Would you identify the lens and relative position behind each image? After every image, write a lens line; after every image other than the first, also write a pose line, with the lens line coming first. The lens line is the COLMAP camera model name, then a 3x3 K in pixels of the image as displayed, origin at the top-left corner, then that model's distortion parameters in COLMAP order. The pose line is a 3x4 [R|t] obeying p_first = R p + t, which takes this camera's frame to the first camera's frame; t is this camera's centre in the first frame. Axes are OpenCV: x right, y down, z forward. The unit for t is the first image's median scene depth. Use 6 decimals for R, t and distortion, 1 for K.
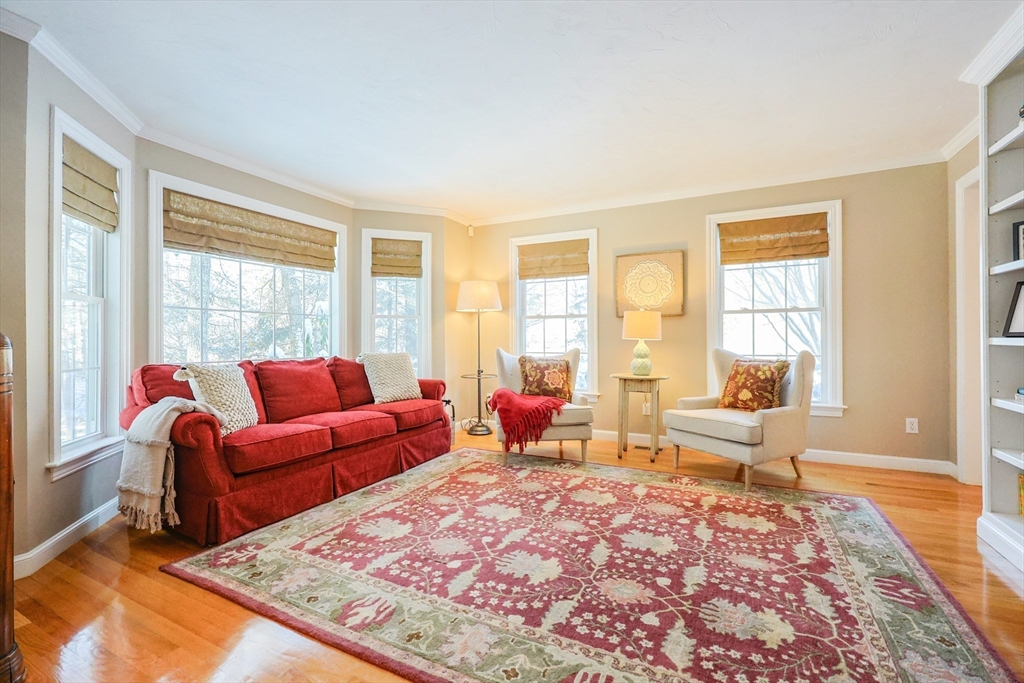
lens RADIAL K [[436.6, 0, 512.0], [0, 436.6, 341.5], [0, 0, 1]] dist [-0.000669, 0.000050]
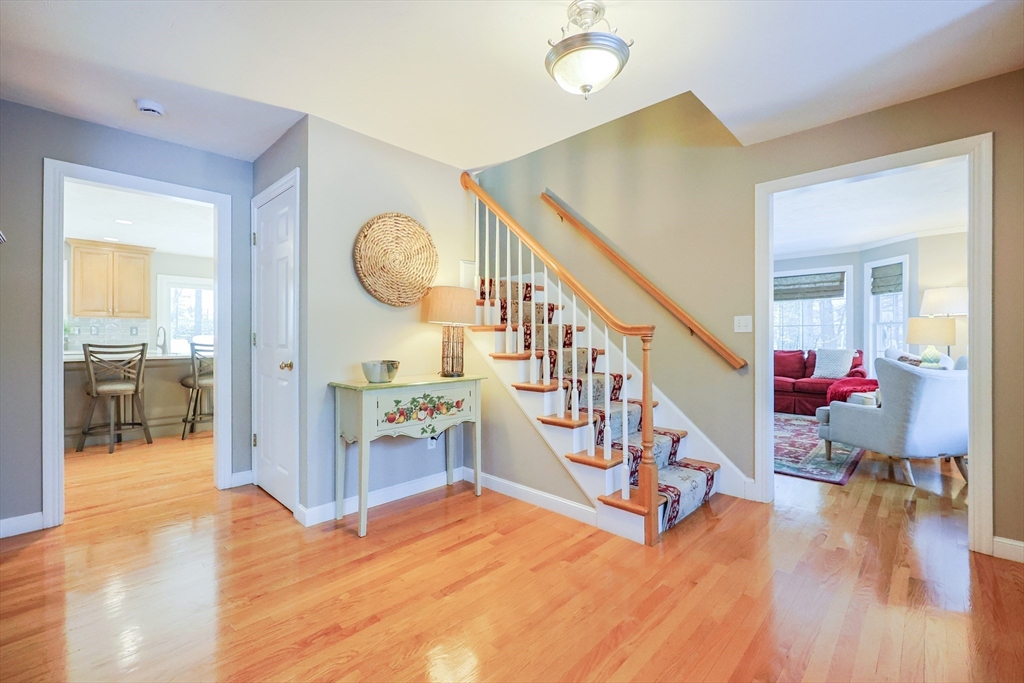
lens RADIAL K [[436.6, 0, 512.0], [0, 436.6, 341.5], [0, 0, 1]] dist [-0.000669, 0.000050]
pose [[-0.284267, 0.009527, -0.958698, 1.399427], [0.001939, 0.999954, 0.009362, -0.014831], [0.958743, 0.000803, -0.284273, 0.290313]]
